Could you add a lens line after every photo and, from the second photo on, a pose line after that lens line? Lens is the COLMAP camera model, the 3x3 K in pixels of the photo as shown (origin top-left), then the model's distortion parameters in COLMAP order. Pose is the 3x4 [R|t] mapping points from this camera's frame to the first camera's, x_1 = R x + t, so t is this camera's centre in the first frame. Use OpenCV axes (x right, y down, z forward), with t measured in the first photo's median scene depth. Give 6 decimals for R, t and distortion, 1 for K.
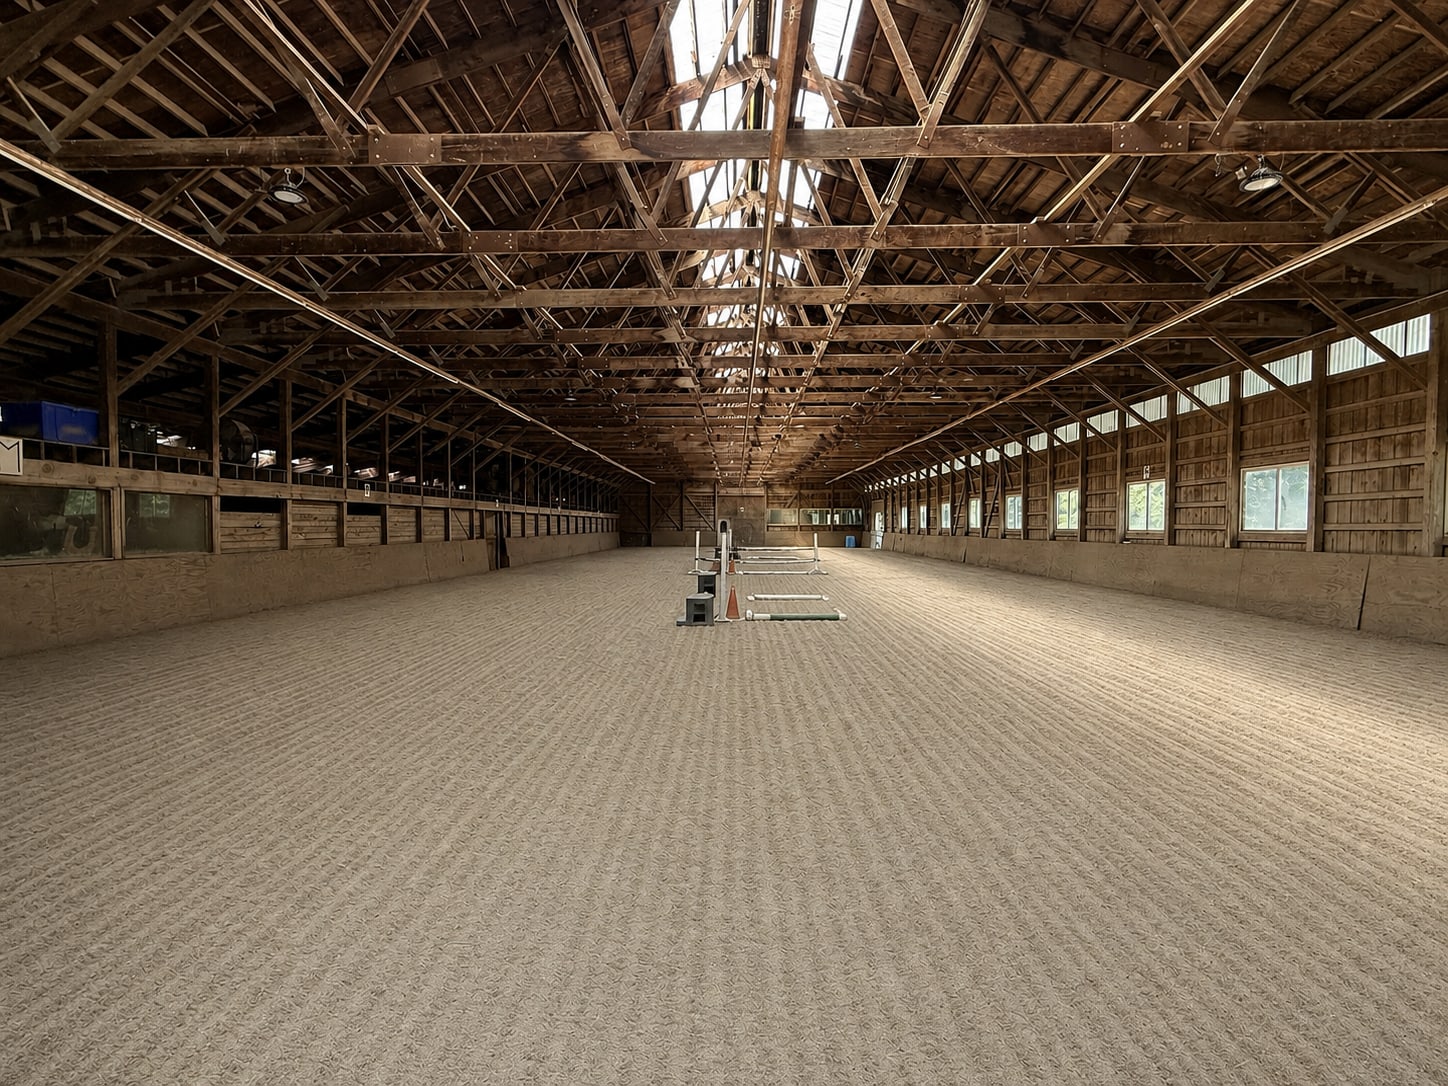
lens RADIAL K [[573.1, 0, 718.7], [0, 573.1, 542.2], [0, 0, 1]] dist [-0.000291, -0.000232]
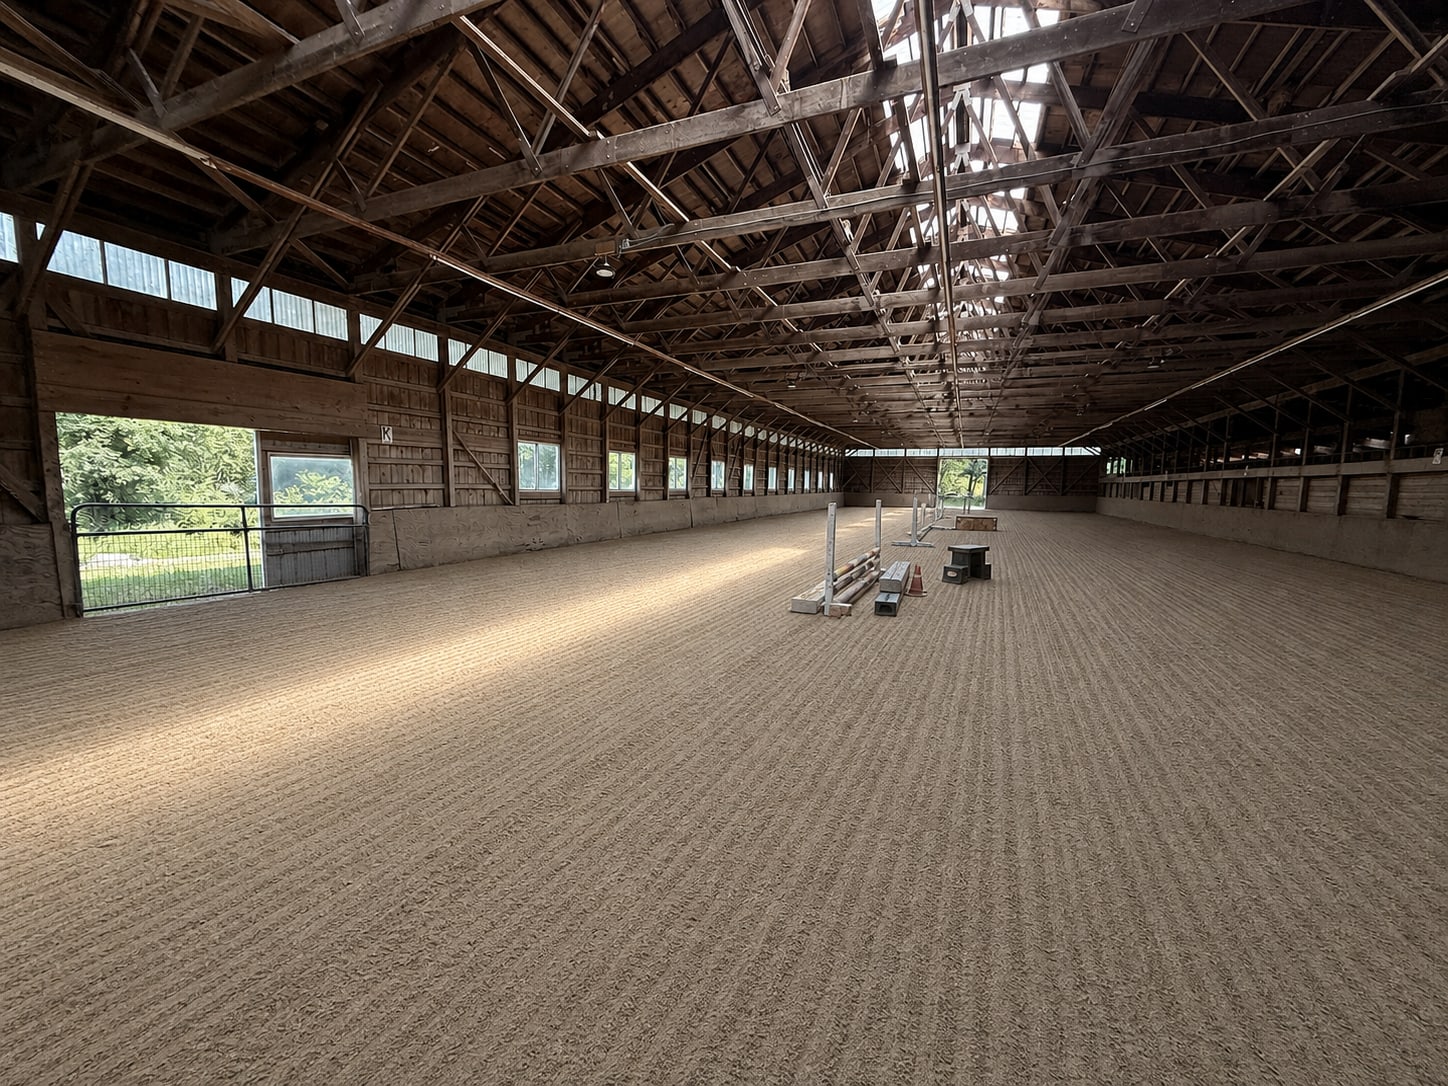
lens RADIAL K [[573.1, 0, 718.7], [0, 573.1, 542.2], [0, 0, 1]] dist [-0.000291, -0.000232]
pose [[-0.929445, -0.047018, 0.365952, 0.058364], [-0.000822, 0.992108, 0.125381, -0.065856], [-0.368959, 0.116234, -0.922149, 2.132638]]
